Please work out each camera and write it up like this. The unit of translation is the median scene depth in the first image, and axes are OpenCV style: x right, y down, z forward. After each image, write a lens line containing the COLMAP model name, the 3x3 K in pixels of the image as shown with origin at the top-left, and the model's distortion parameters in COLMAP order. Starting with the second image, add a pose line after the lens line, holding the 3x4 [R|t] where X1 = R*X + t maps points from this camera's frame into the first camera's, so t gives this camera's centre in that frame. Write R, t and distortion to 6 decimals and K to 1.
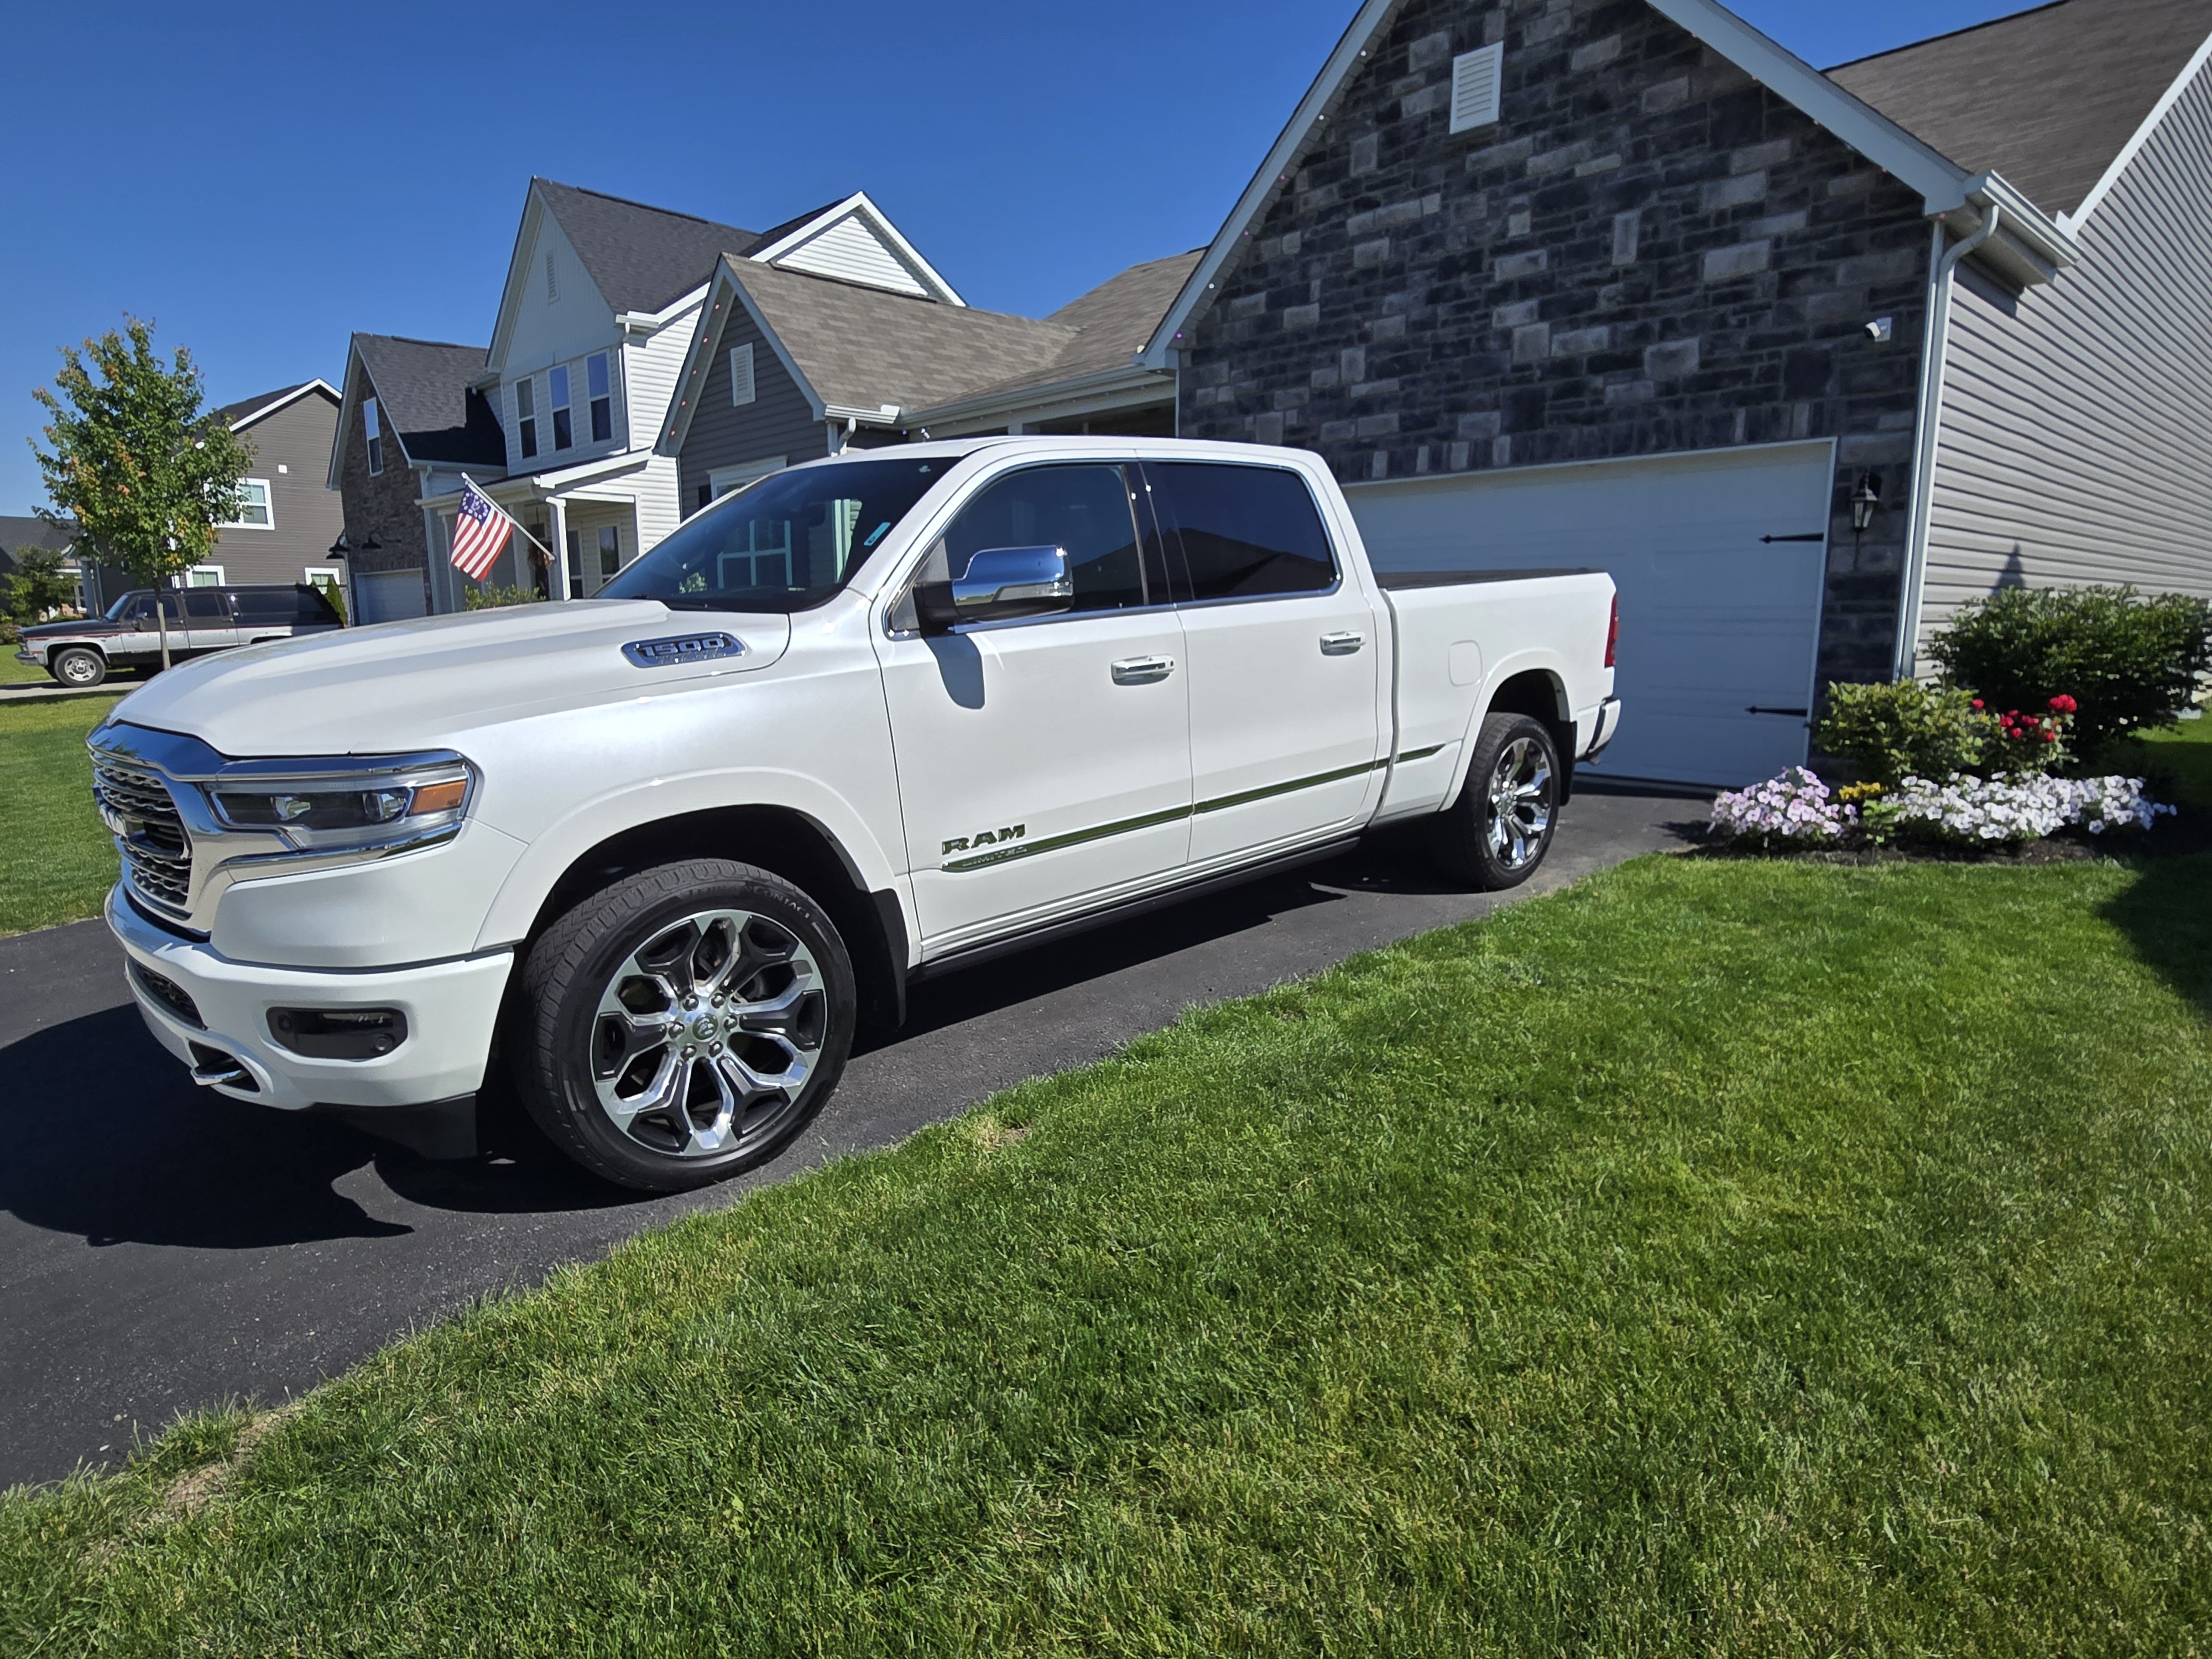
lens RADIAL K [[1270.9, 0, 1106.7], [0, 1270.9, 847.1], [0, 0, 1]] dist [-0.008436, -0.002937]
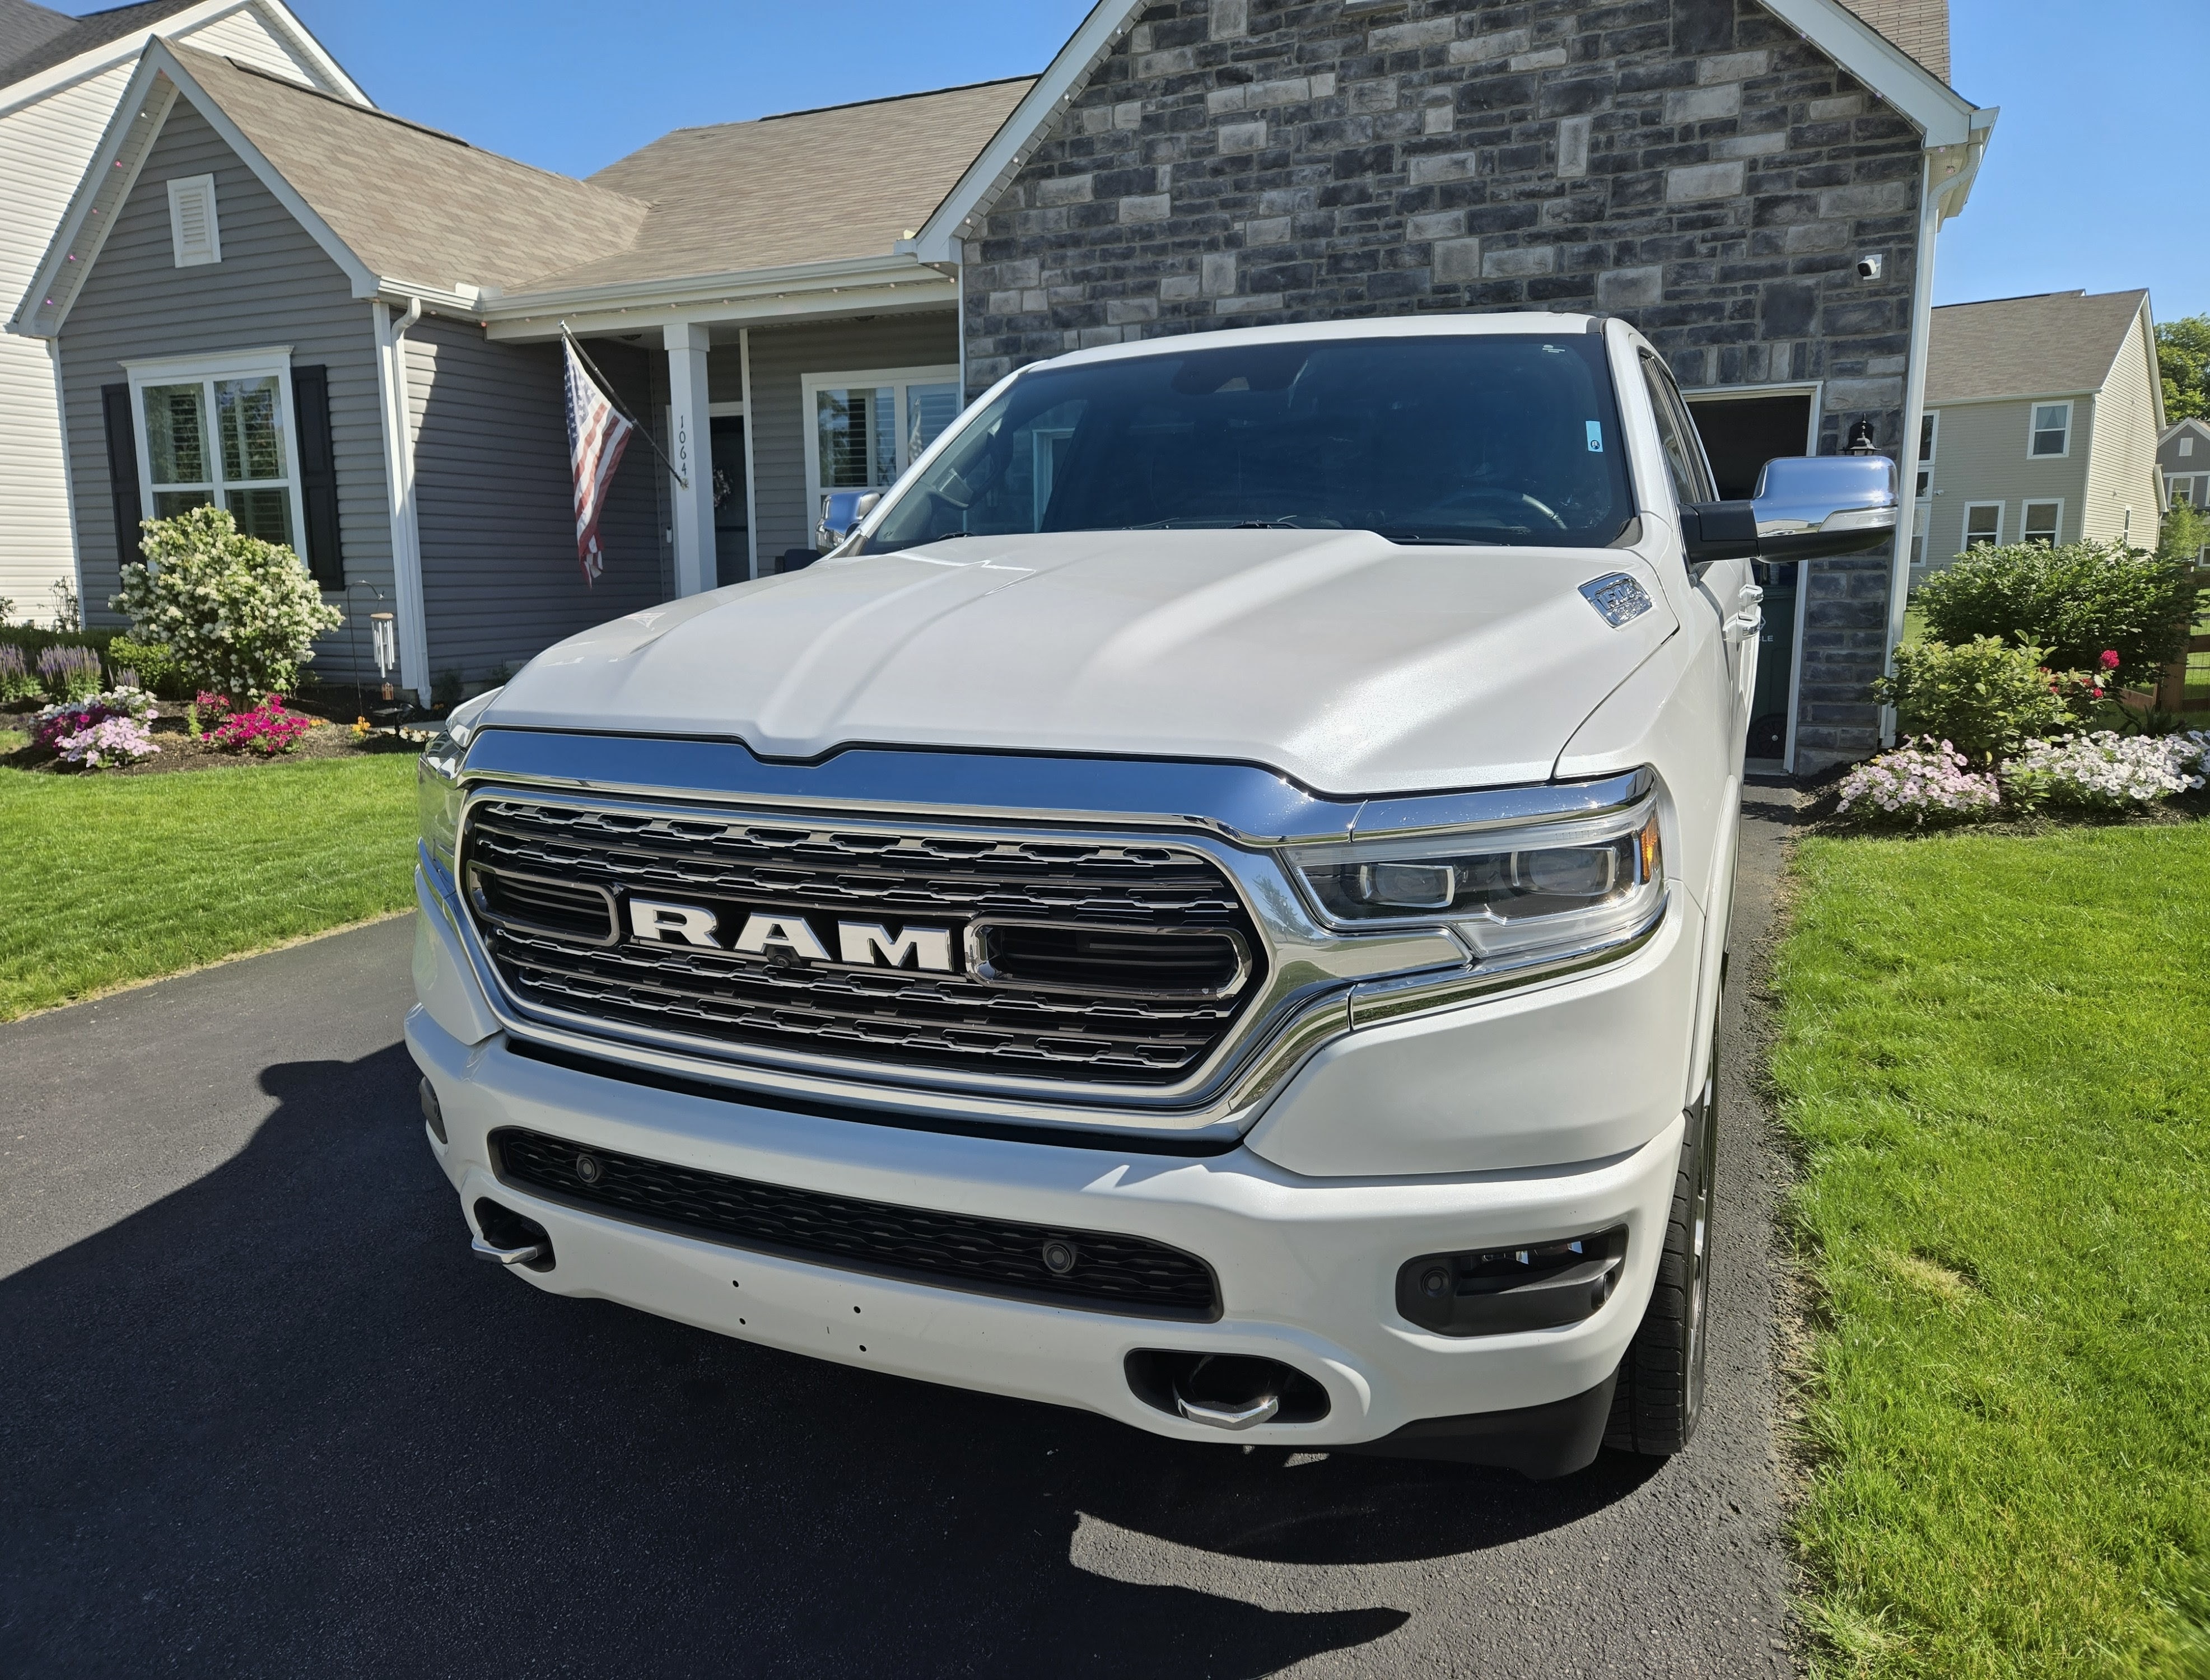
lens RADIAL K [[1537.5, 0, 1105.2], [0, 1537.5, 832.4], [0, 0, 1]] dist [0.042036, -0.012898]
pose [[0.923951, -0.063265, 0.377243, -0.304766], [0.072629, 0.997302, -0.010633, -0.016734], [-0.375552, 0.037224, 0.926053, 0.129824]]
